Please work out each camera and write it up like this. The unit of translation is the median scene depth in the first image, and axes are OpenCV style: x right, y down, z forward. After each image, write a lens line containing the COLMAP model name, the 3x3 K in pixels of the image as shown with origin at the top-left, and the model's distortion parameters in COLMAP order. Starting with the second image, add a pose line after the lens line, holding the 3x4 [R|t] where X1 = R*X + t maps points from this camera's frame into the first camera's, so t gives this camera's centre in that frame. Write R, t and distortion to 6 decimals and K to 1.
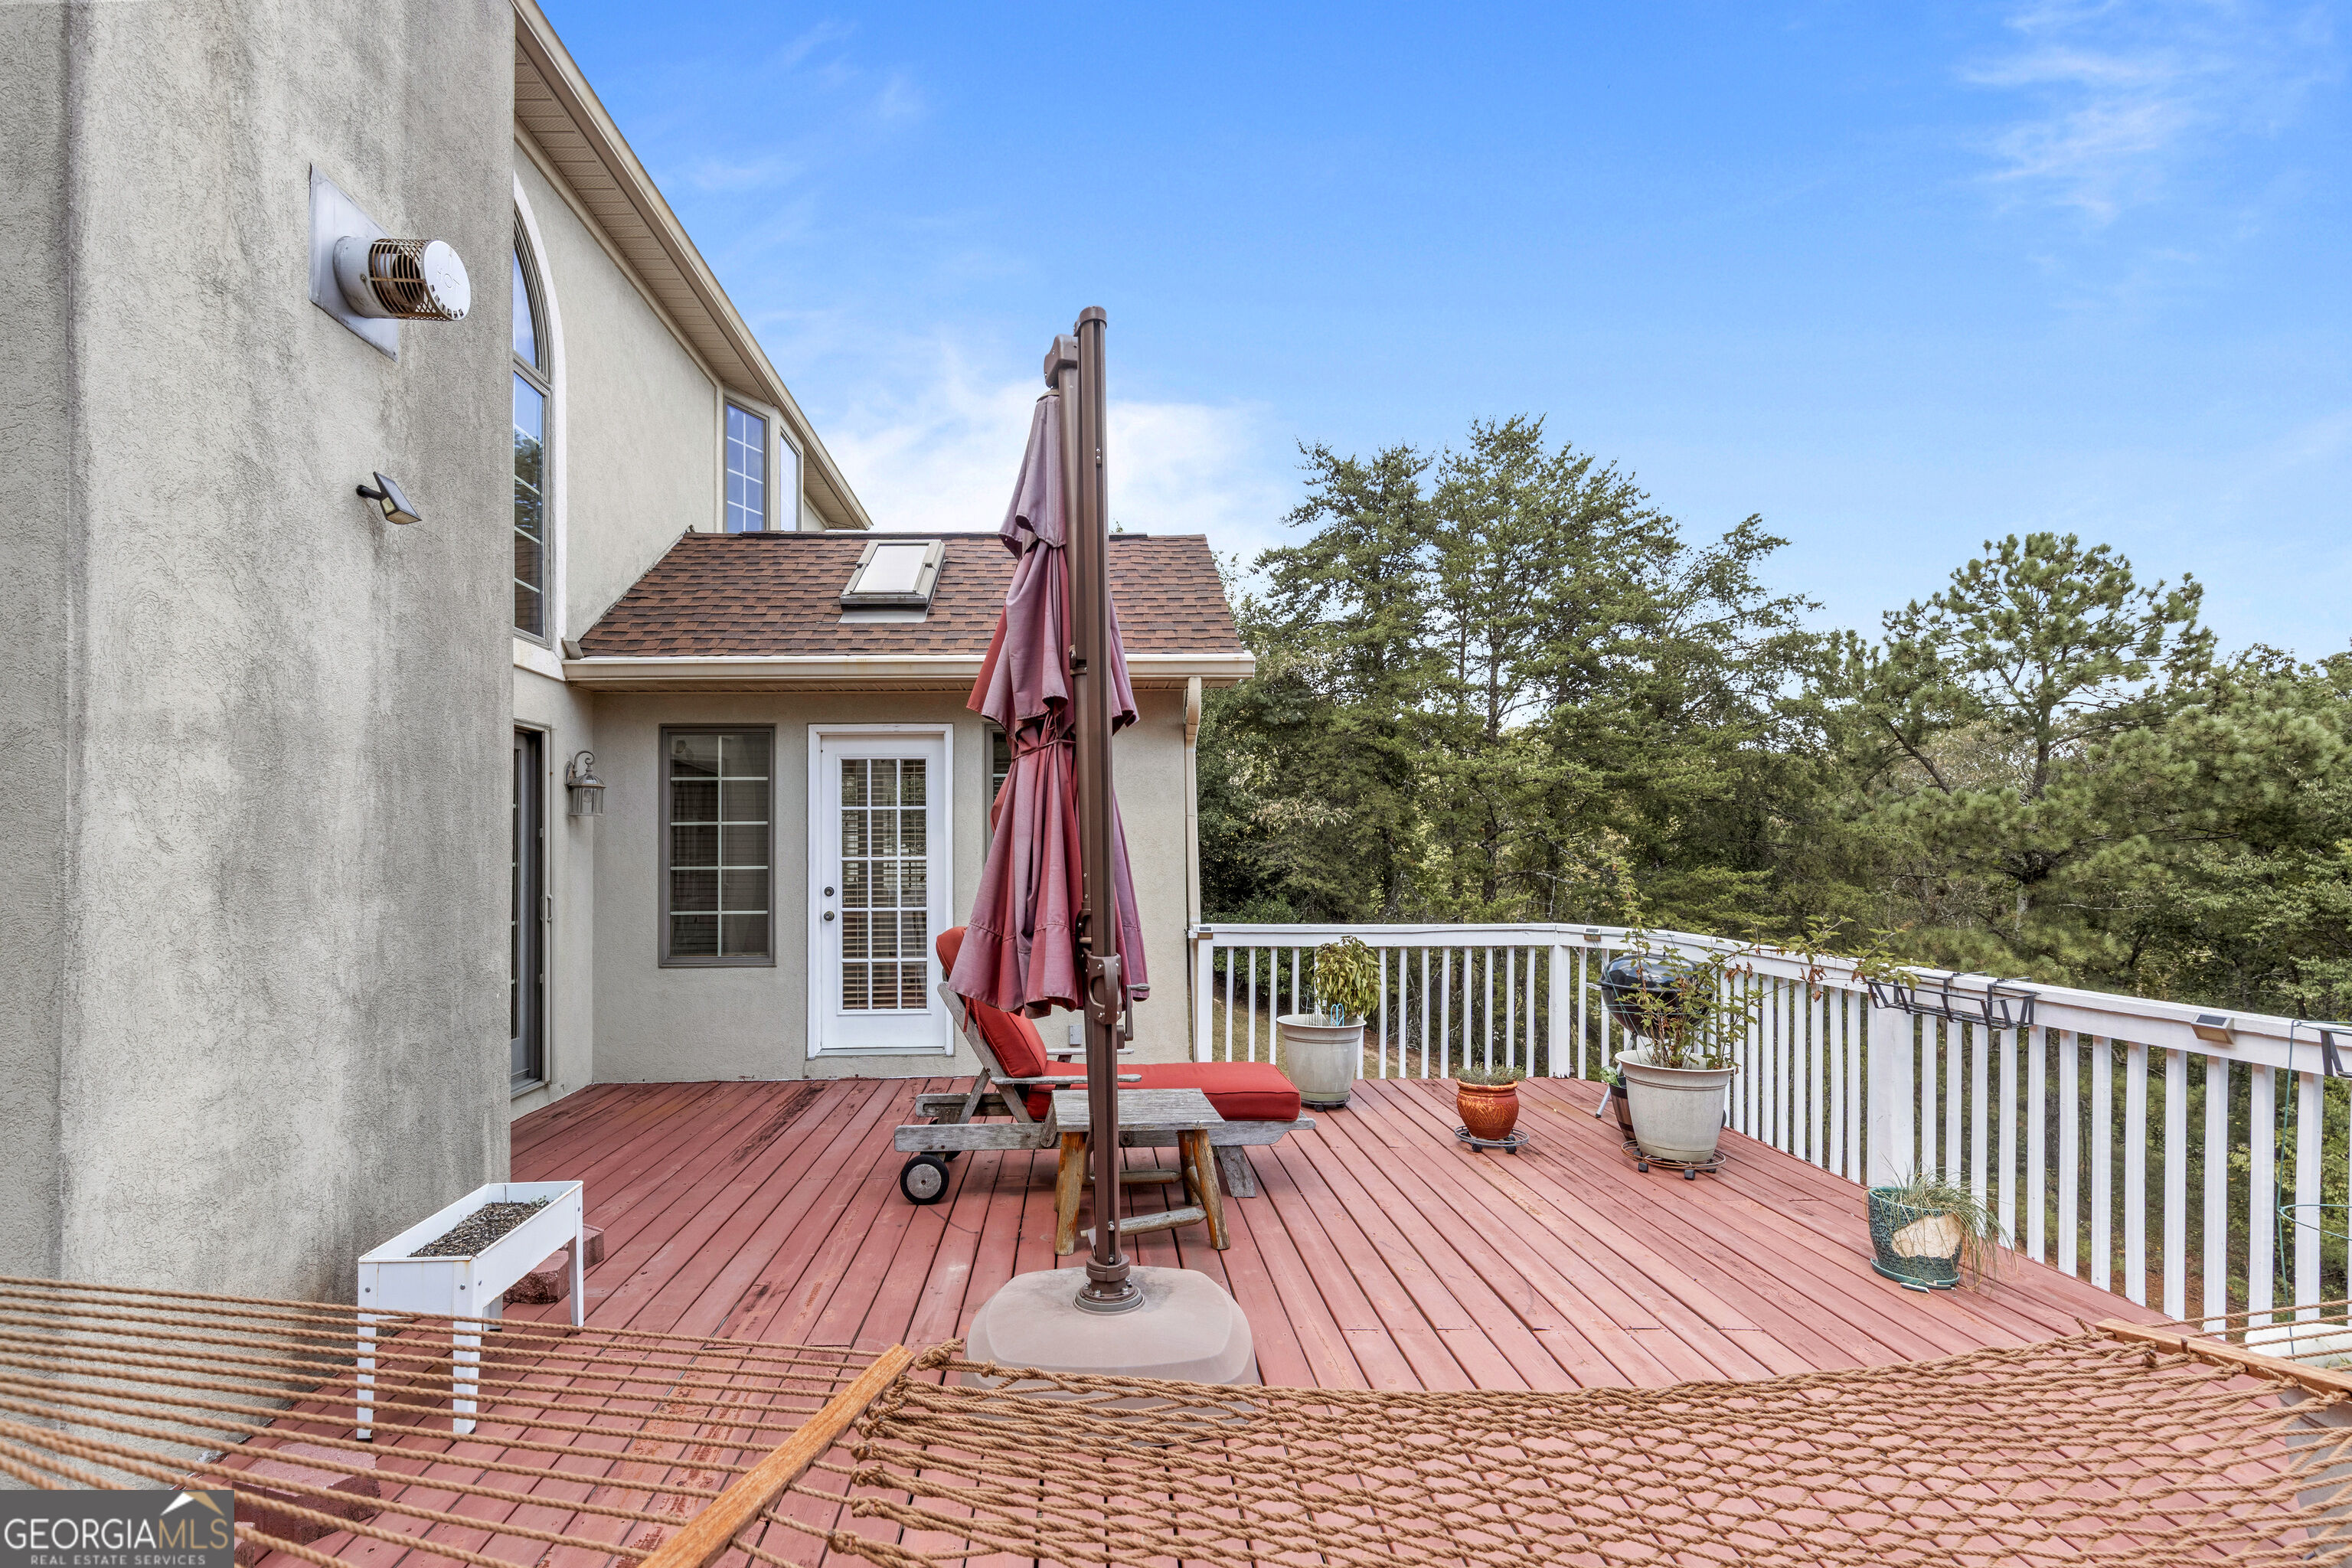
lens RADIAL K [[1076.7, 0, 1177.0], [0, 1076.7, 806.0], [0, 0, 1]] dist [0.010926, -0.001922]
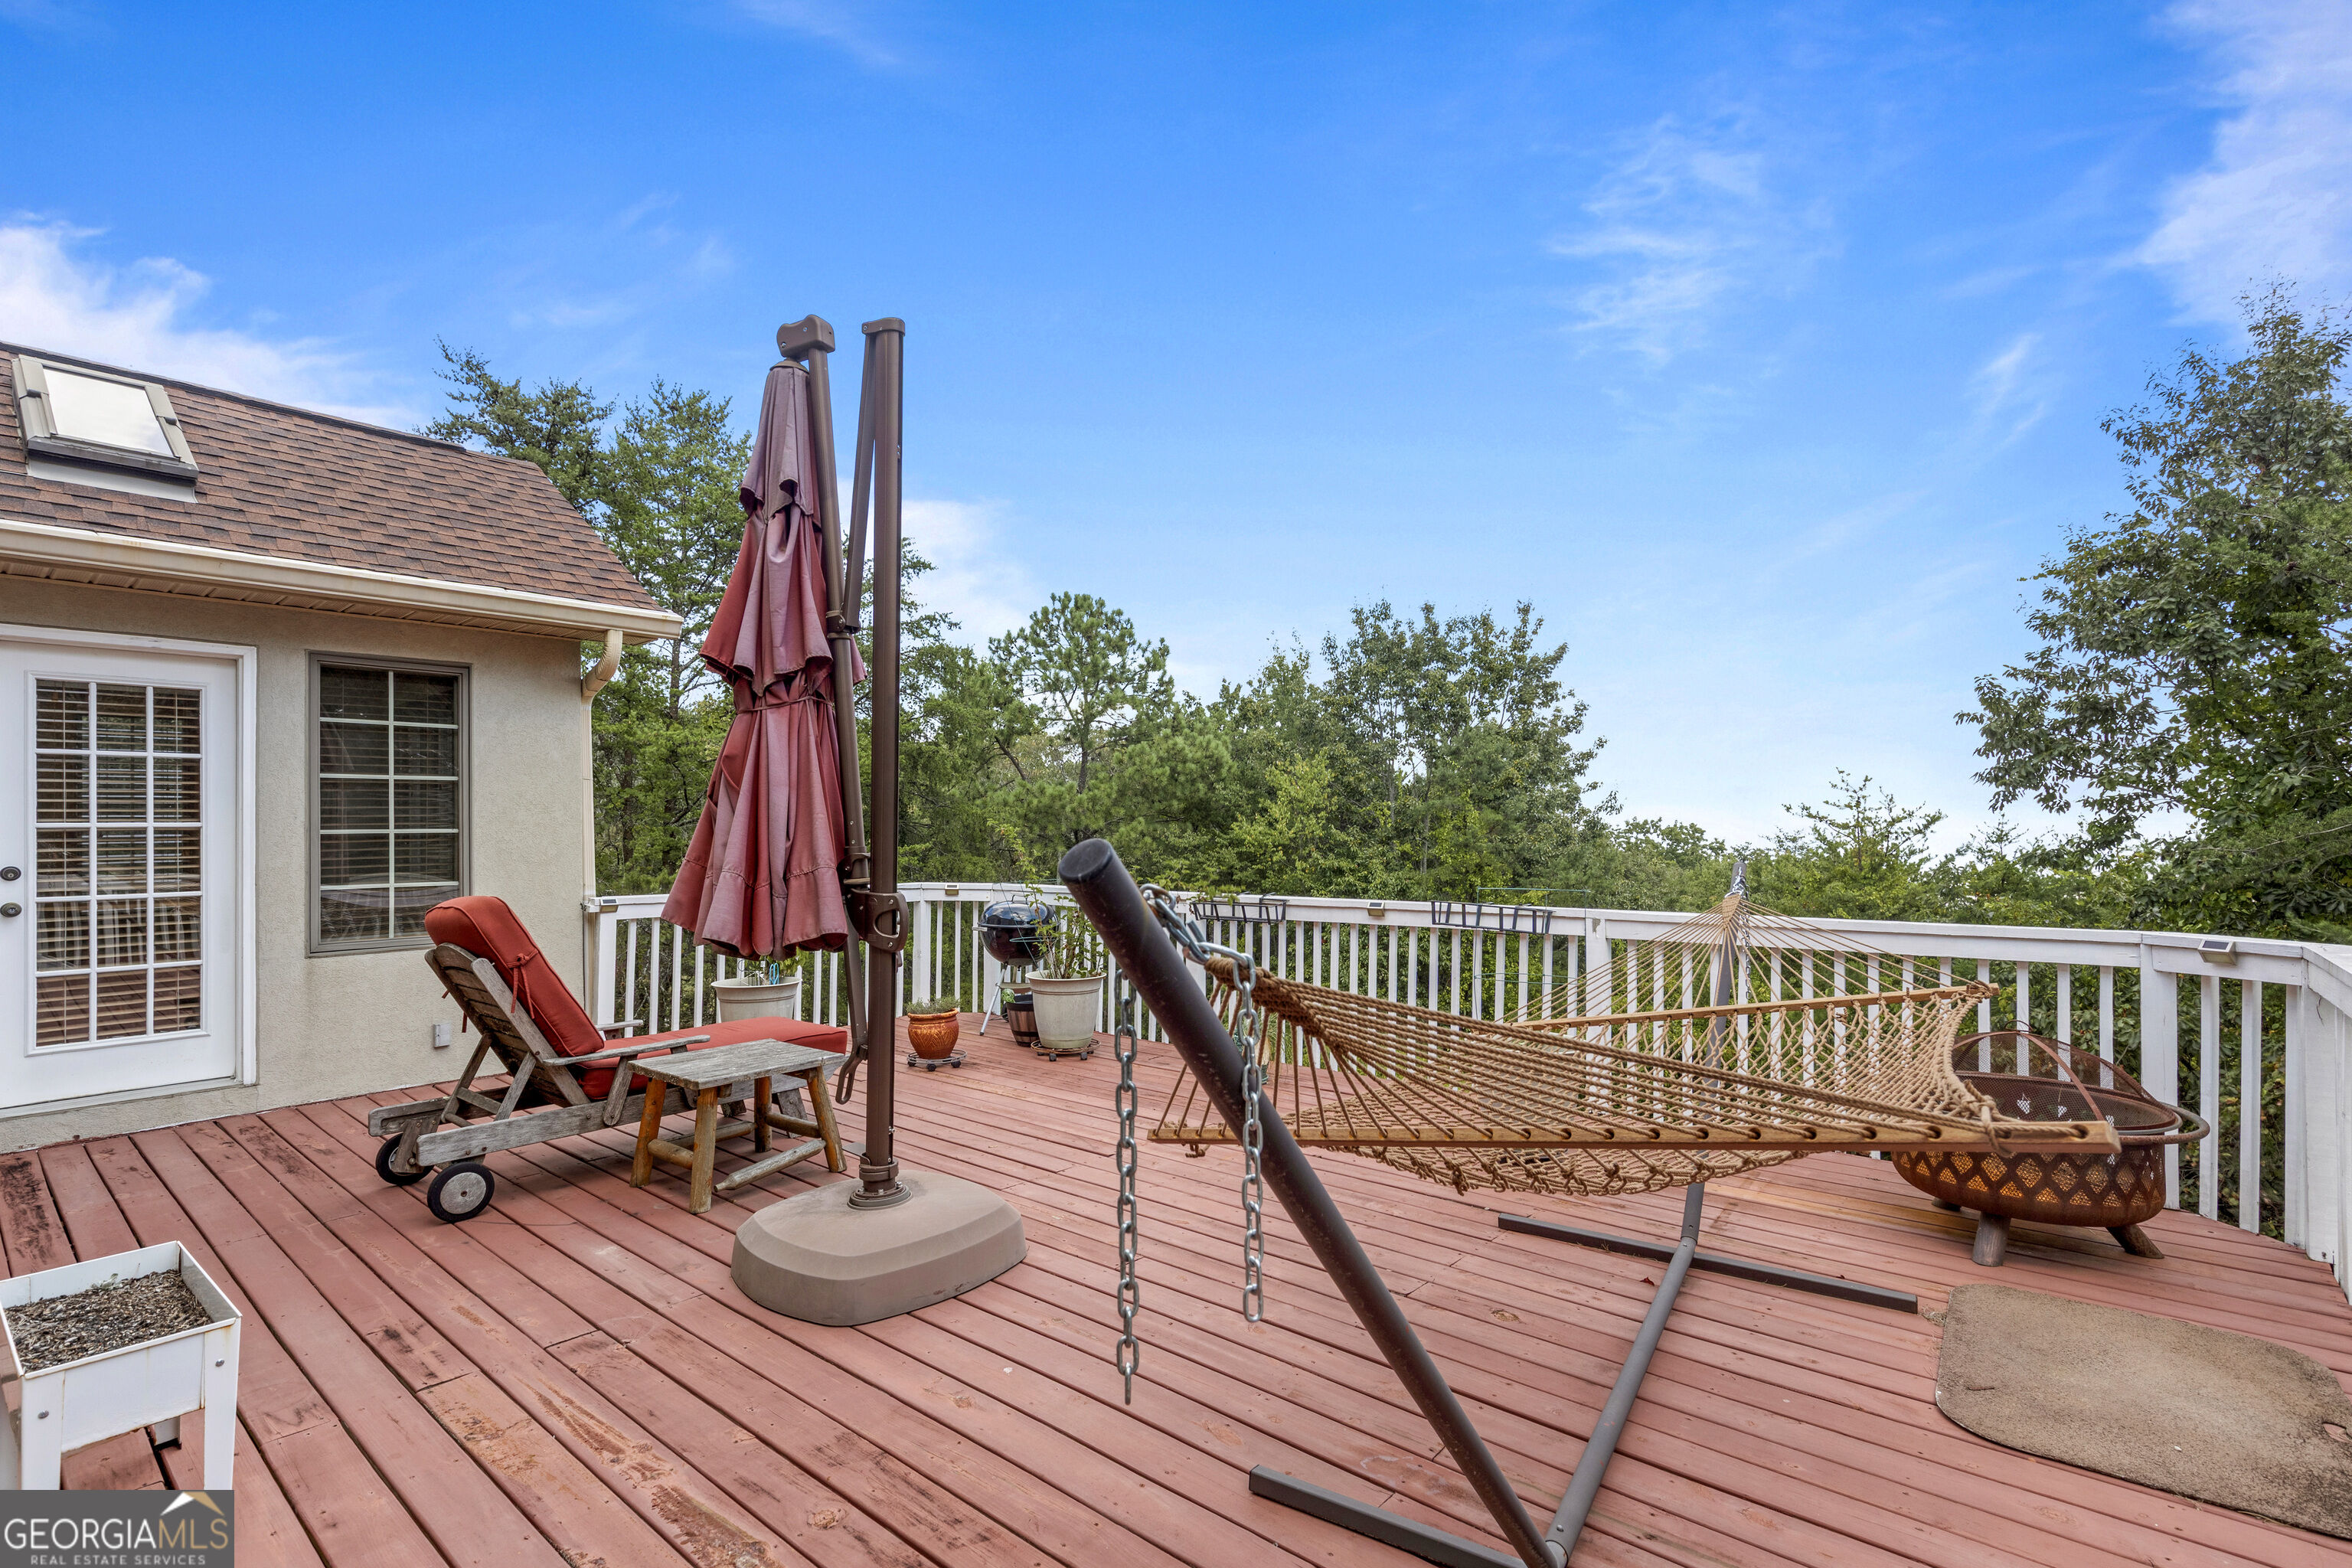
lens RADIAL K [[1076.7, 0, 1178.6], [0, 1076.7, 791.4], [0, 0, 1]] dist [0.010926, -0.001922]
pose [[0.678602, 0.024311, 0.734104, -0.115070], [-0.024092, 0.999651, -0.010834, 0.006210], [-0.734111, -0.010334, 0.678951, 0.001810]]
